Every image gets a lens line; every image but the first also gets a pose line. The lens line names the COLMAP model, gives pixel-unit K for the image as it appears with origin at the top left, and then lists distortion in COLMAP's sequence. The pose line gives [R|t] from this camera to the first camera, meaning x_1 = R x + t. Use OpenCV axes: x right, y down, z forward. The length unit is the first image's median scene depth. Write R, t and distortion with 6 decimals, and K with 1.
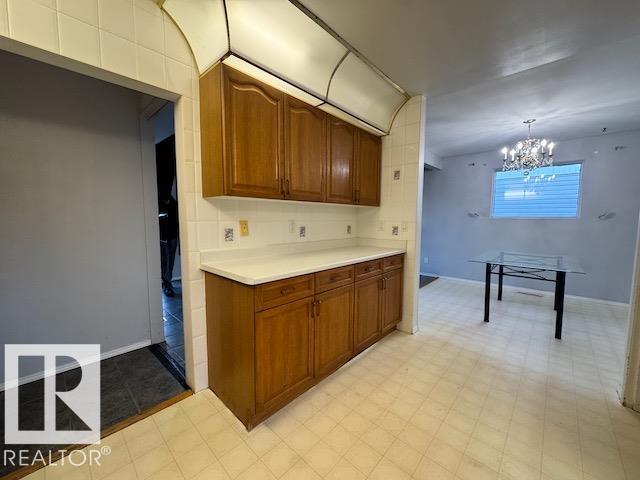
lens RADIAL K [[256.3, 0, 322.6], [0, 256.3, 241.6], [0, 0, 1]] dist [0.000858, 0.000383]
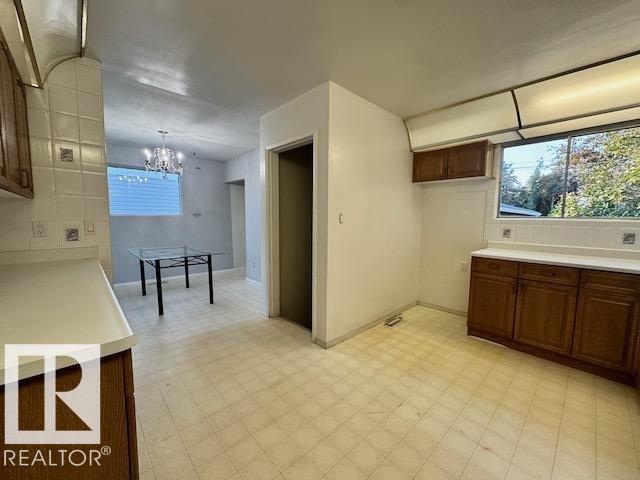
lens RADIAL K [[256.3, 0, 320.7], [0, 256.3, 239.6], [0, 0, 1]] dist [0.000858, 0.000383]
pose [[0.087438, -0.092619, 0.991855, -0.354288], [0.088675, 0.992439, 0.084857, -0.027639], [-0.992215, 0.080533, 0.094990, 0.253319]]
